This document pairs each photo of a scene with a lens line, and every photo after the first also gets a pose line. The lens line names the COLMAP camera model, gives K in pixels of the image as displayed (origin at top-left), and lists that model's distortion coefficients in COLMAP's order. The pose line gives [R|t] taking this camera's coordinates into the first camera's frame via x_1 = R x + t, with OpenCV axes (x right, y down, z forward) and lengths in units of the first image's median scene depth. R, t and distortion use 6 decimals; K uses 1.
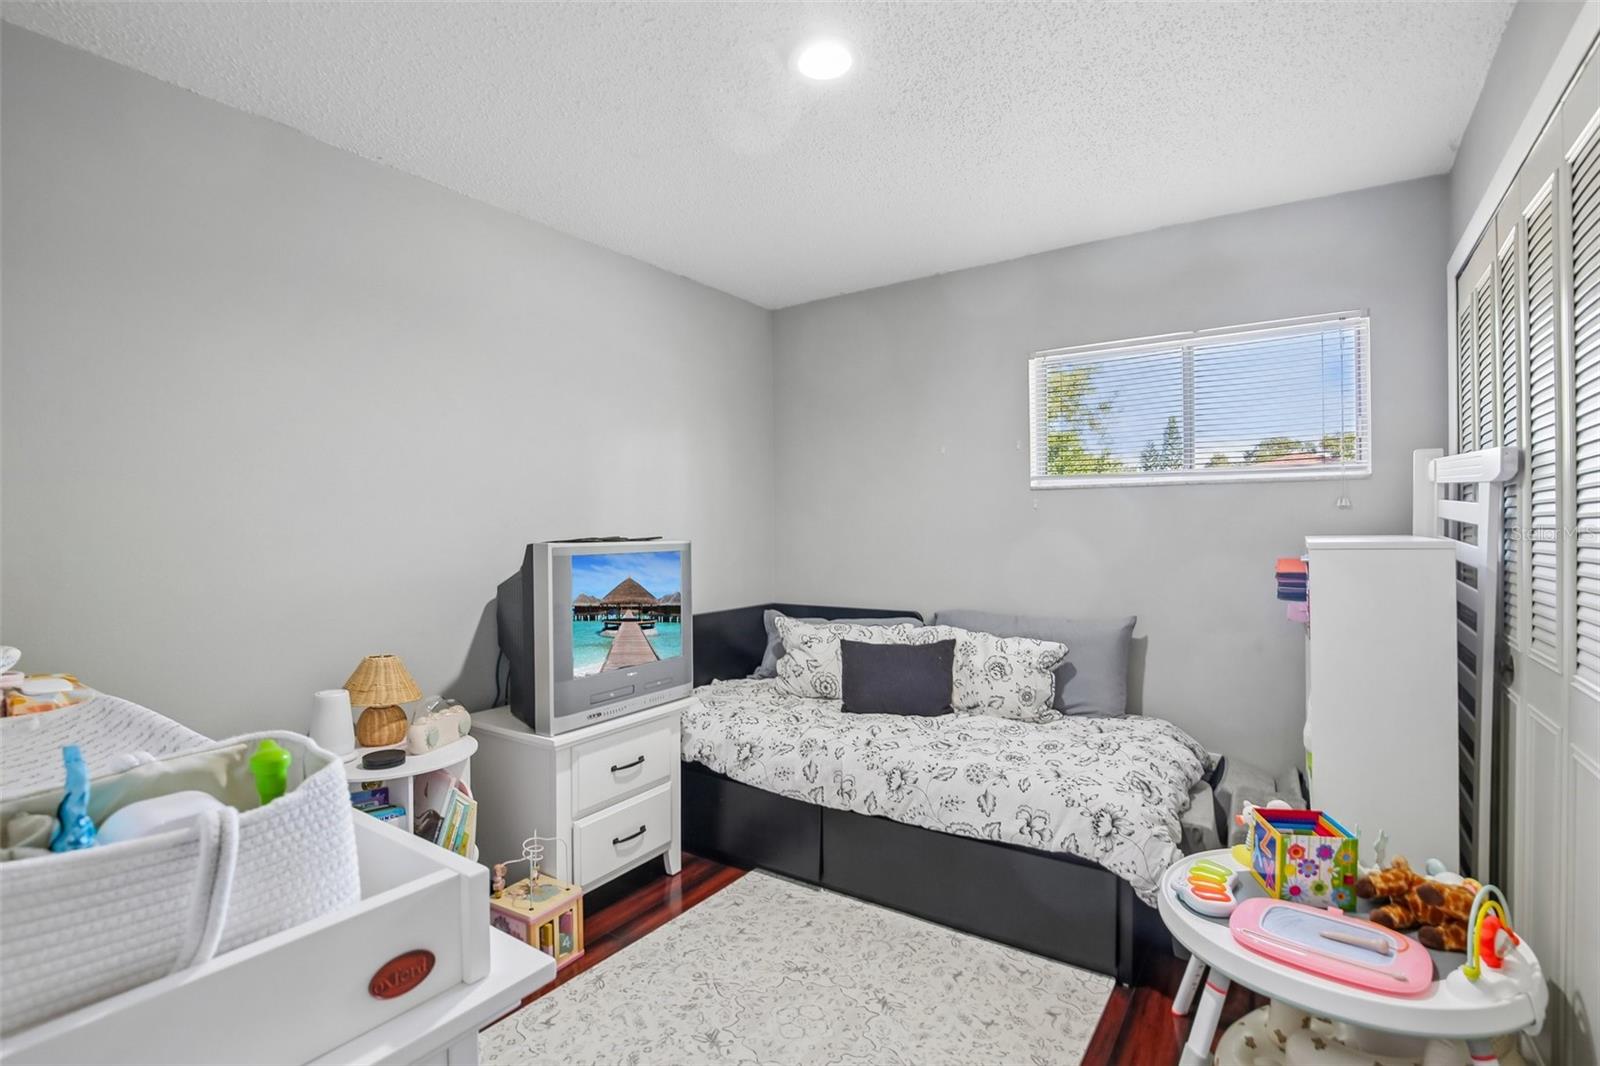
lens RADIAL K [[742.8, 0, 802.6], [0, 742.8, 528.3], [0, 0, 1]] dist [-0.030573, 0.005238]
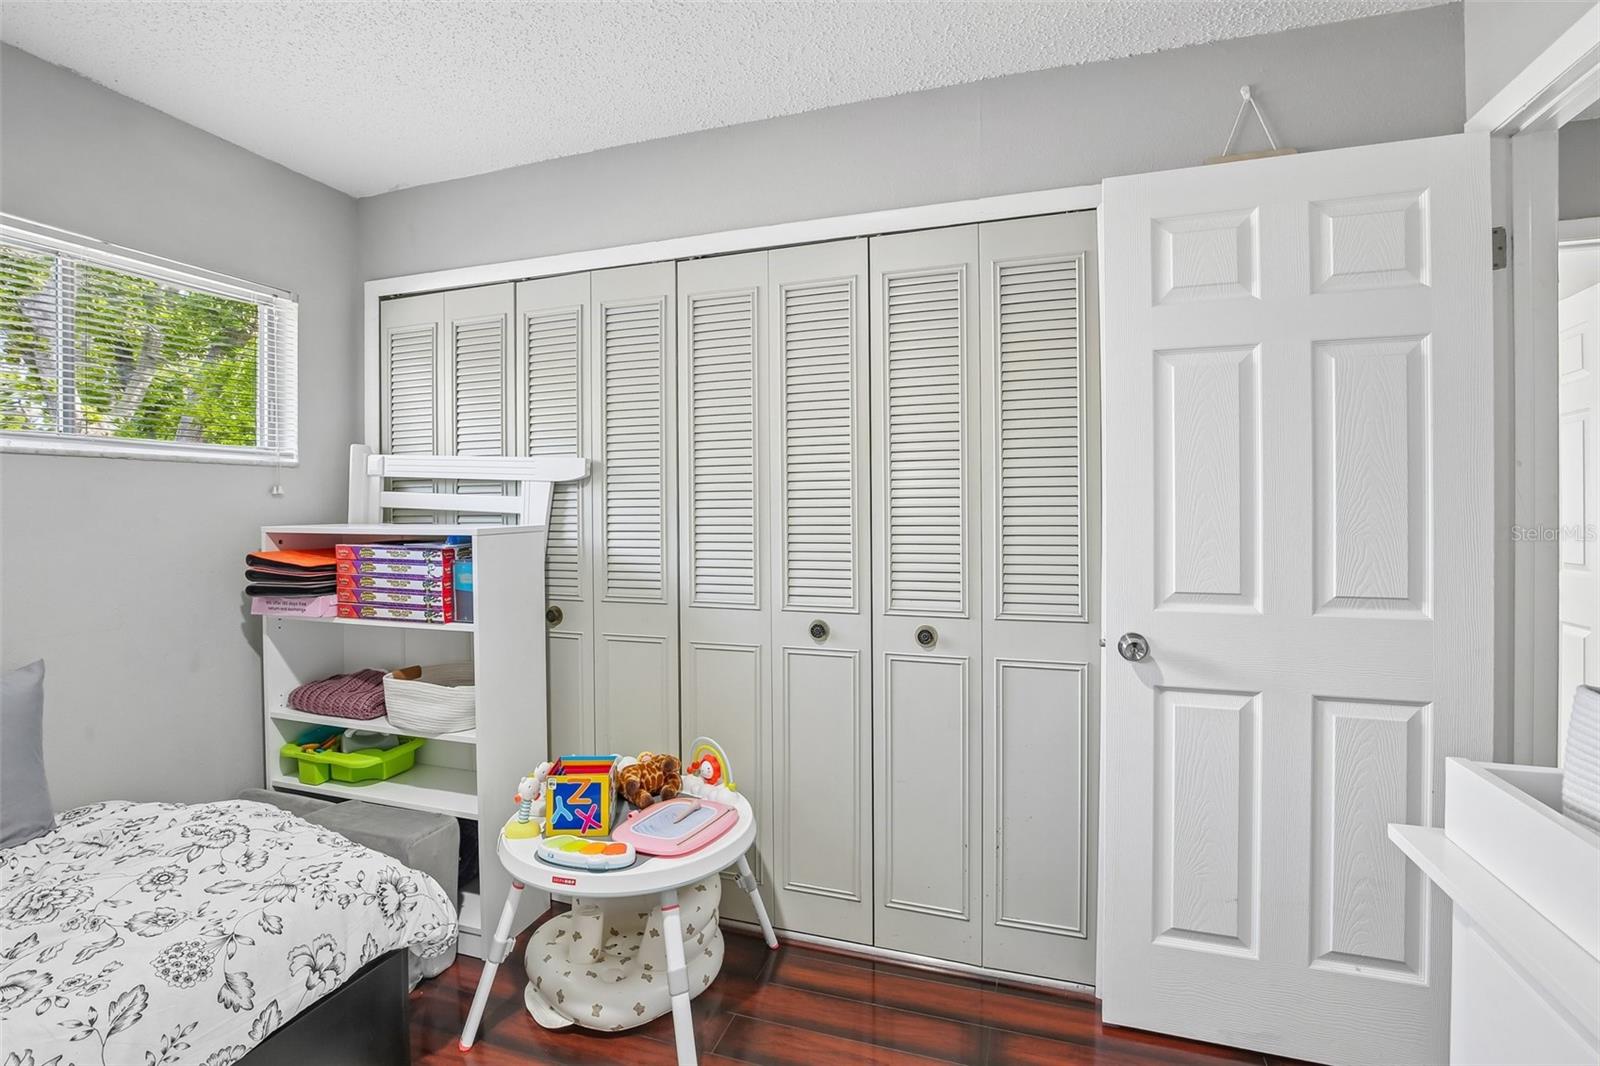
lens RADIAL K [[742.8, 0, 782.6], [0, 742.8, 519.5], [0, 0, 1]] dist [-0.030573, 0.005238]
pose [[-0.232129, -0.008647, 0.972647, -0.398299], [0.010331, 0.999882, 0.011354, -0.001753], [-0.972630, 0.012684, -0.232013, 0.704478]]
